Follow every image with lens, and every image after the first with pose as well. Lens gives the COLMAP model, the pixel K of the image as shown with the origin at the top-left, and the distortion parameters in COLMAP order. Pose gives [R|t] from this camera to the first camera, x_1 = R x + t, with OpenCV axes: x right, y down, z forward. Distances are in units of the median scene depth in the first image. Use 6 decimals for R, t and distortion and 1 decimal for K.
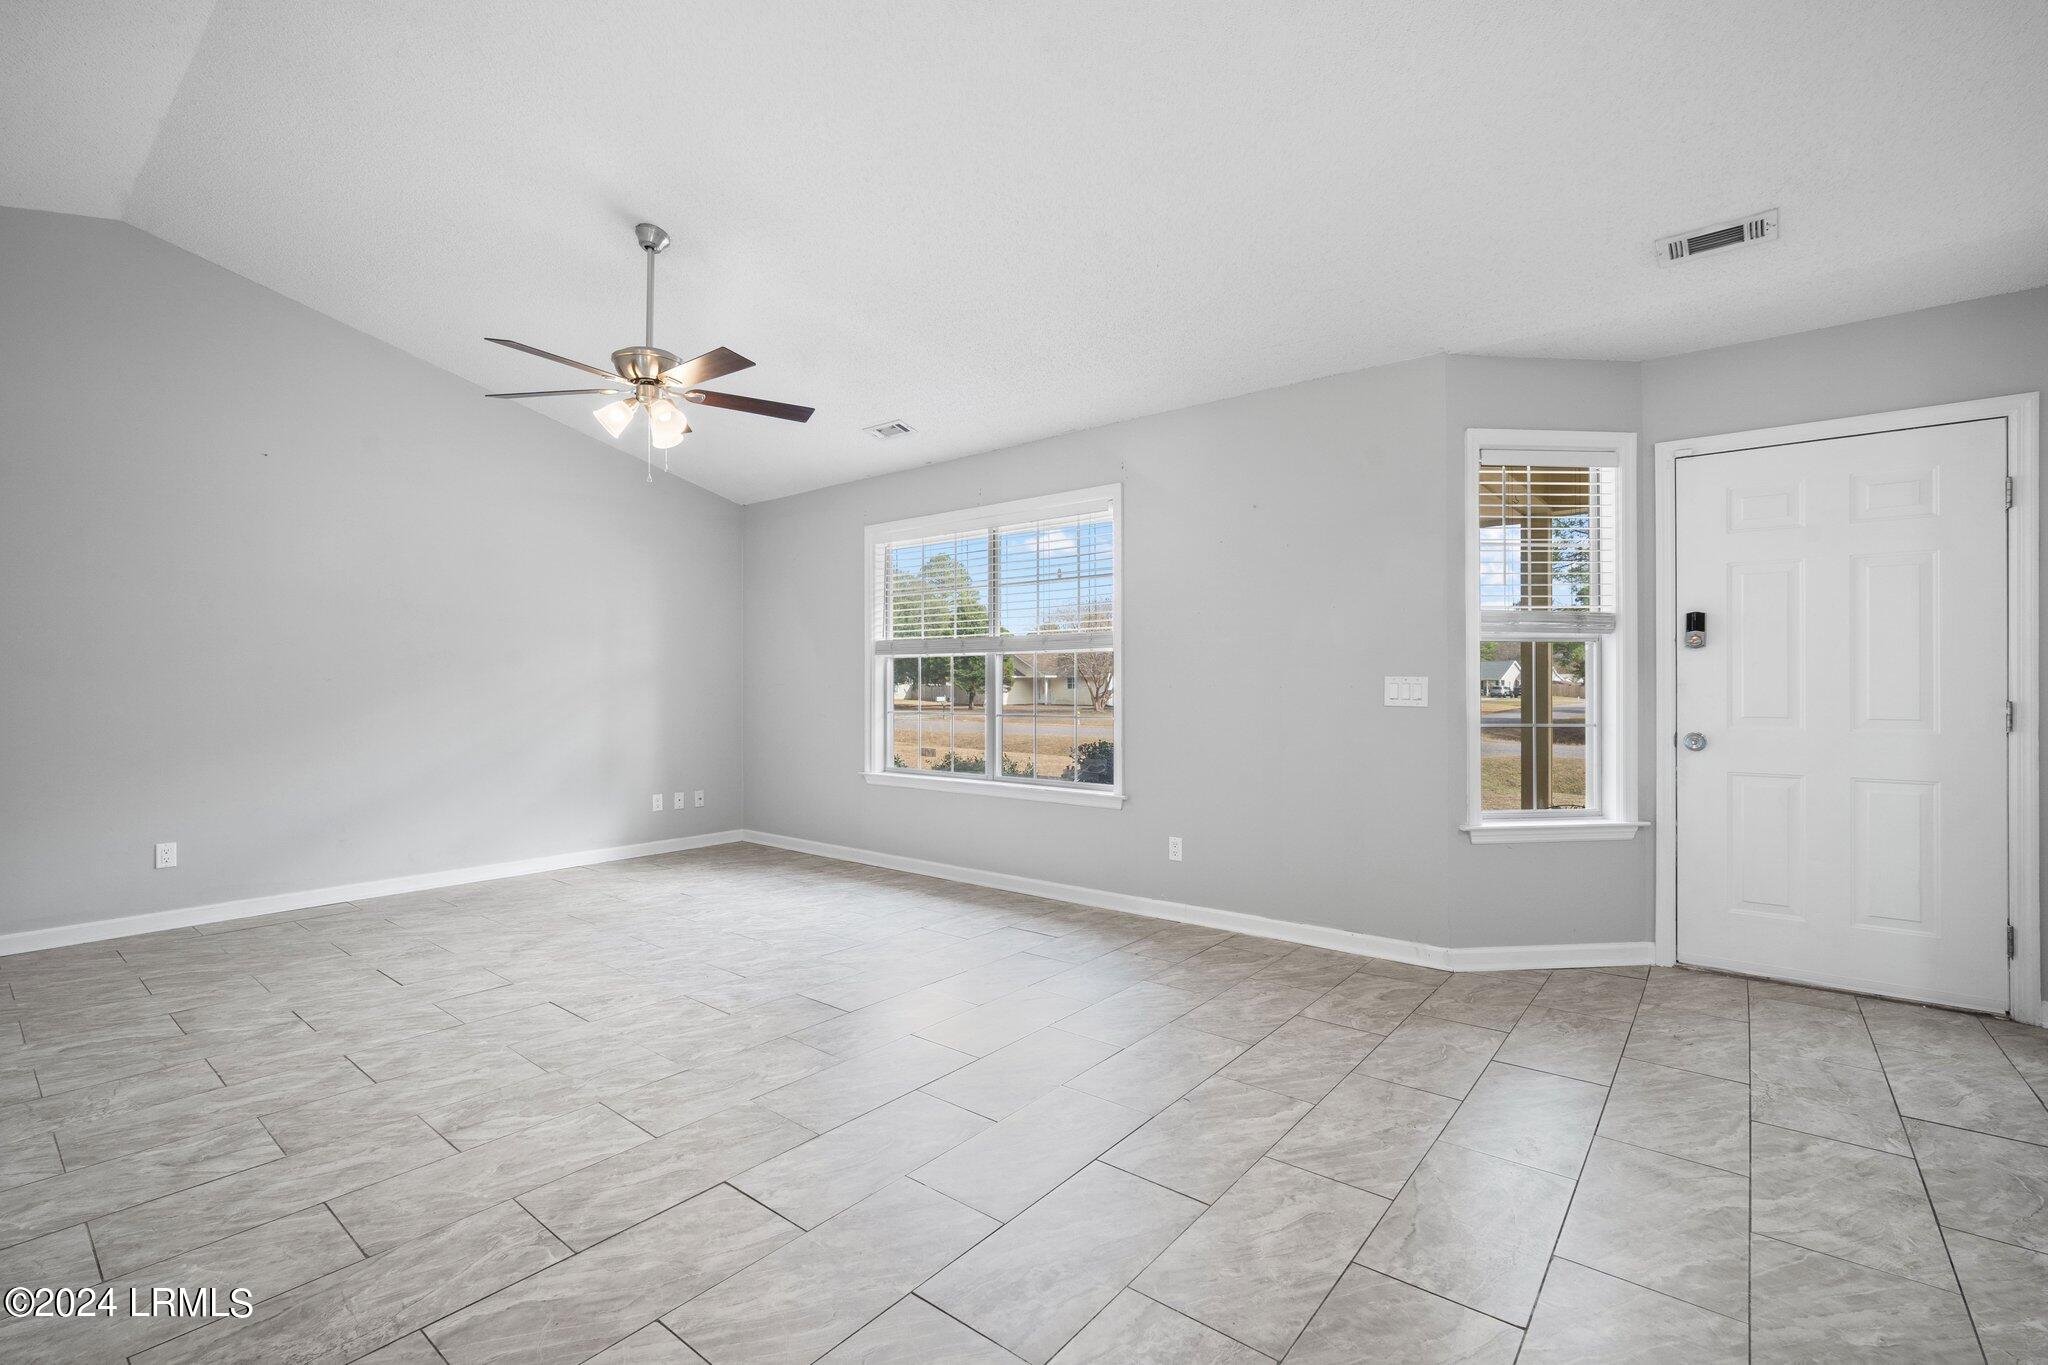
lens RADIAL K [[912.4, 0, 1025.3], [0, 912.4, 679.1], [0, 0, 1]] dist [-0.012088, 0.003944]
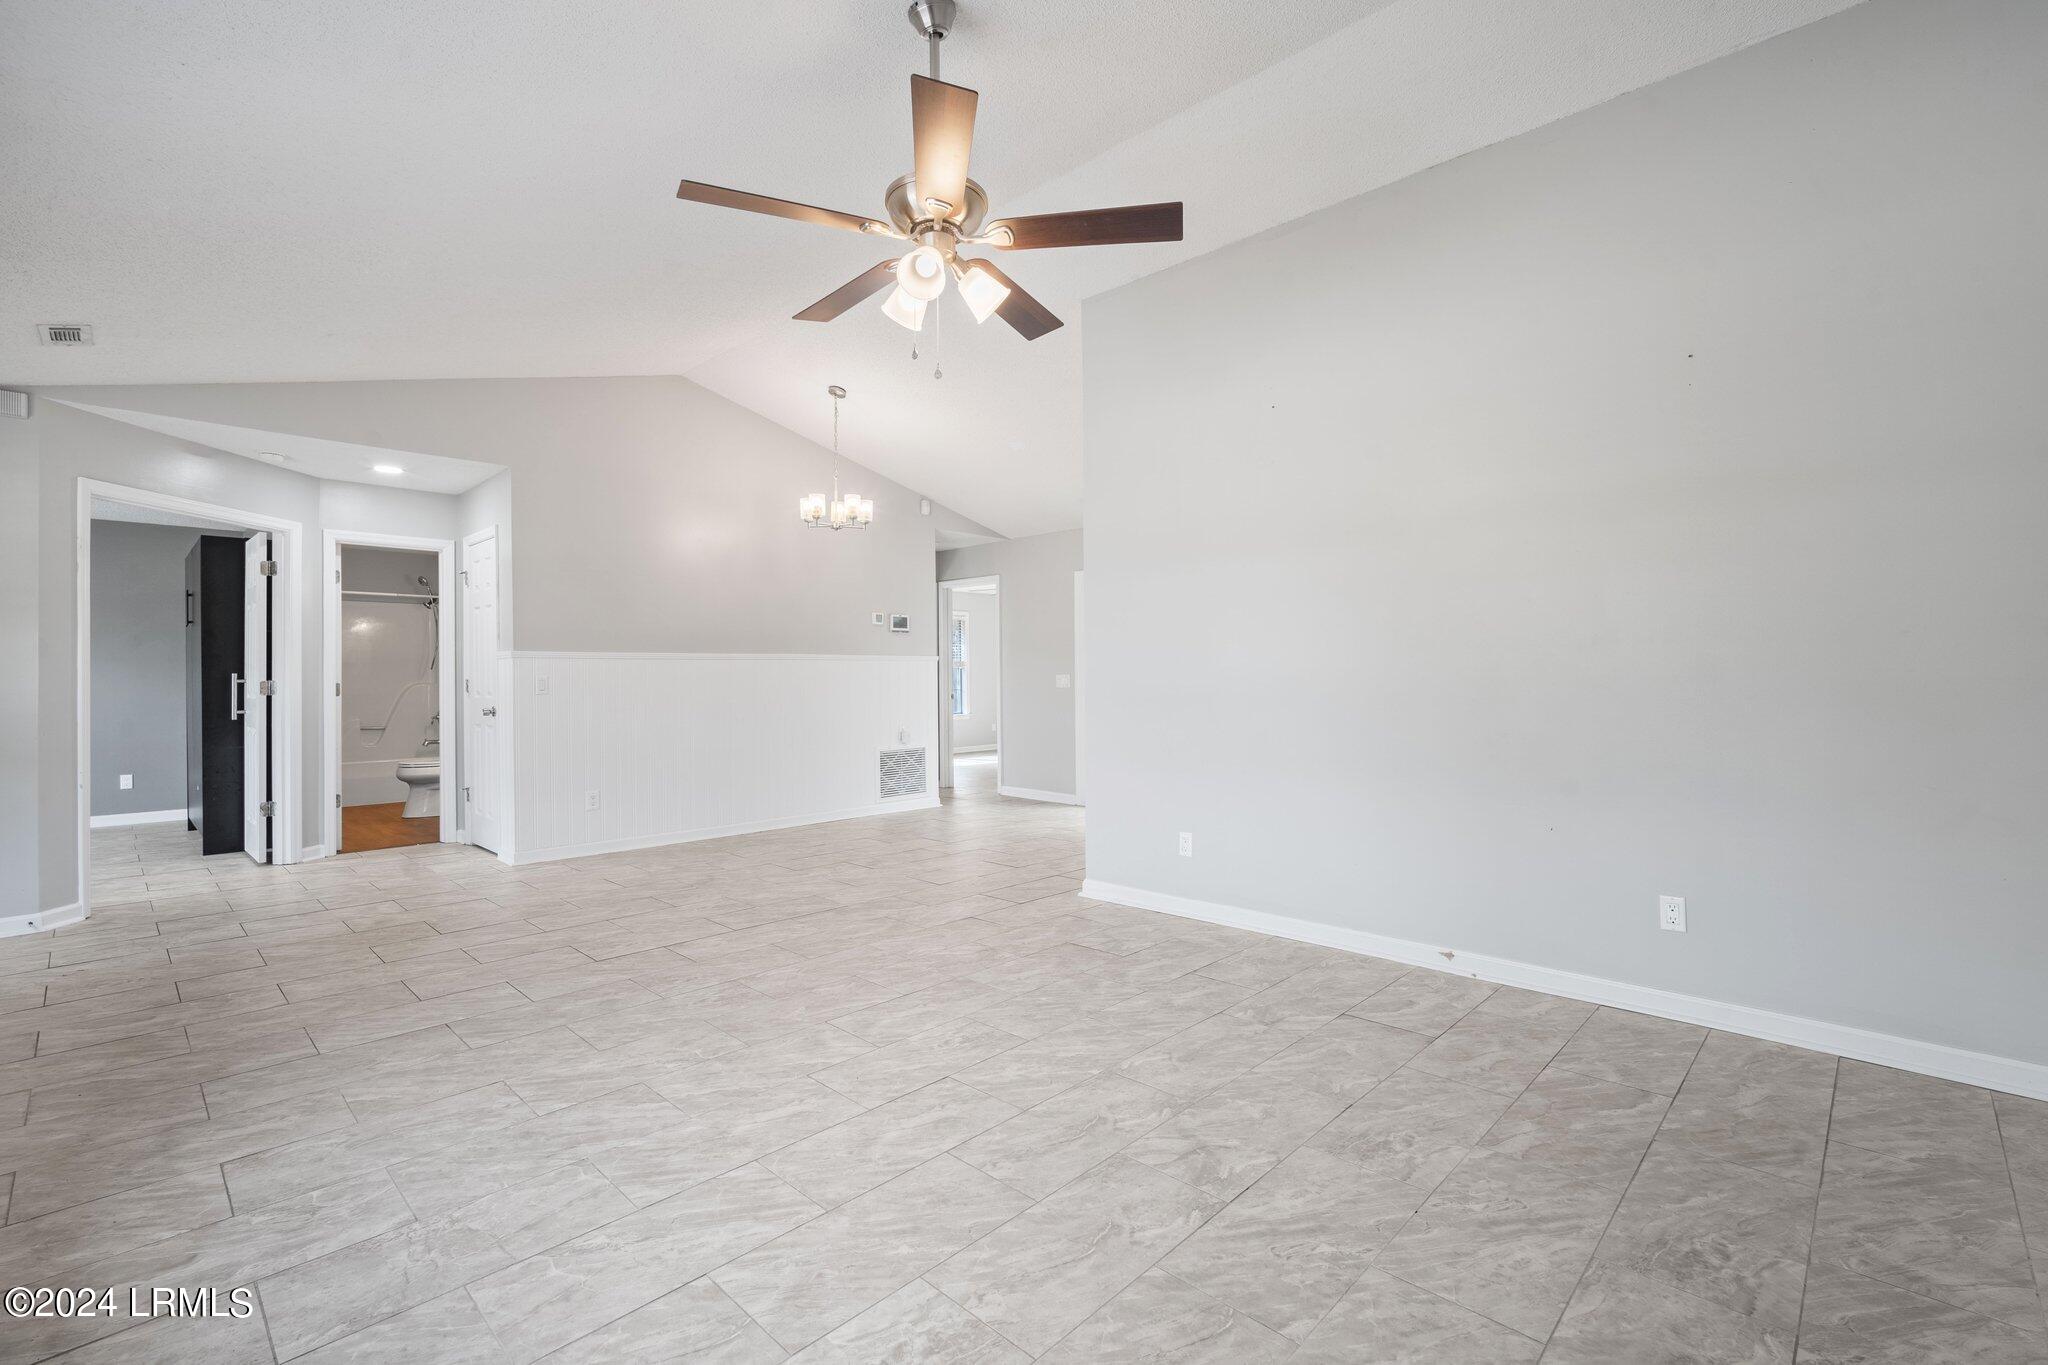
lens RADIAL K [[884.0, 0, 1015.3], [0, 884.0, 685.0], [0, 0, 1]] dist [-0.023908, 0.006617]
pose [[-0.995703, 0.006821, 0.092356, -0.632019], [0.007090, 0.999972, 0.002583, 0.013182], [-0.092336, 0.003227, -0.995723, 1.967486]]
